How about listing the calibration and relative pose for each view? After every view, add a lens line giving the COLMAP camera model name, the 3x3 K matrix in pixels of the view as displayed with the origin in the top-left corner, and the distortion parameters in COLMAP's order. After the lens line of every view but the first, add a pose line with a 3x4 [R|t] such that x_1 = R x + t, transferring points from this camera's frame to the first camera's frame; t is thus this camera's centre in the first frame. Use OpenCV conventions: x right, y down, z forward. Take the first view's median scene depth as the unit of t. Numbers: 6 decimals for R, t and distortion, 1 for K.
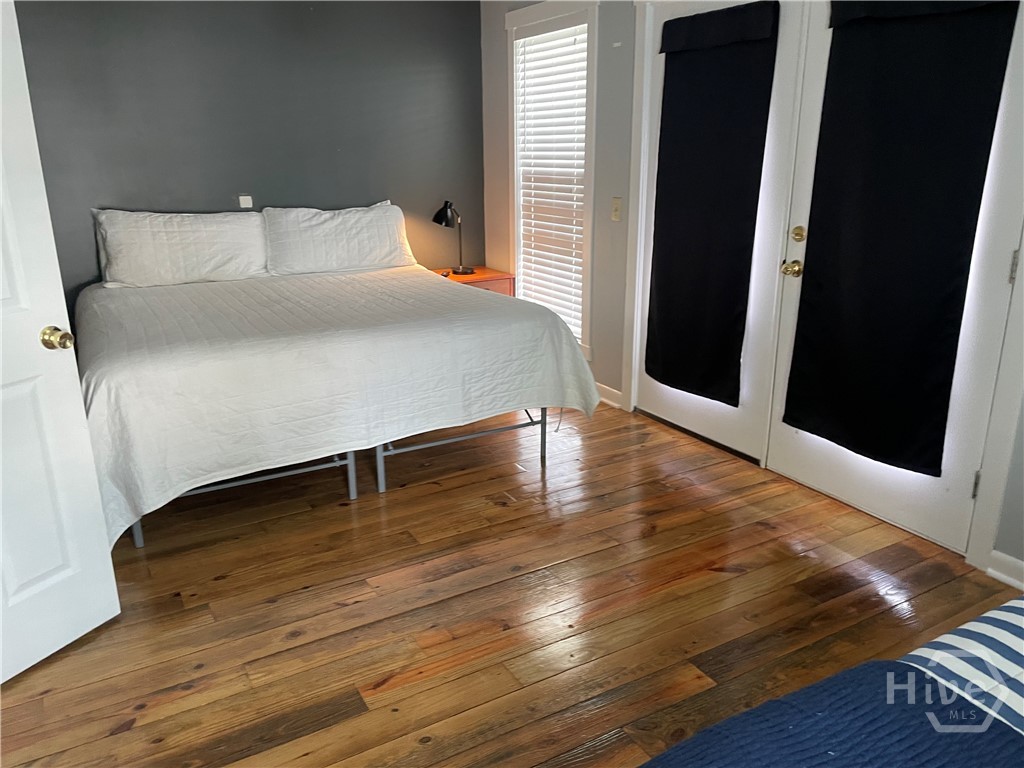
lens RADIAL K [[775.0, 0, 512.6], [0, 775.0, 382.3], [0, 0, 1]] dist [0.050096, -0.073344]
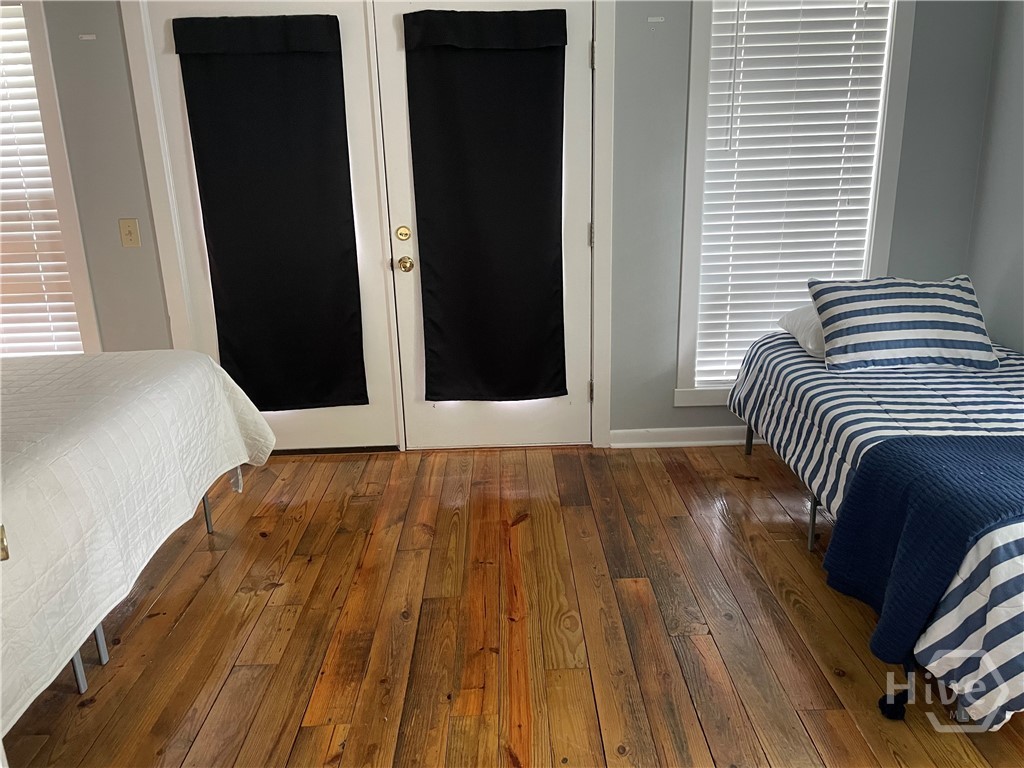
lens RADIAL K [[775.0, 0, 514.4], [0, 775.0, 384.1], [0, 0, 1]] dist [0.050096, -0.073344]
pose [[0.469879, -0.252899, 0.845728, -0.535896], [0.272492, 0.952846, 0.133537, -0.087136], [-0.839620, 0.167708, 0.516635, 0.319623]]
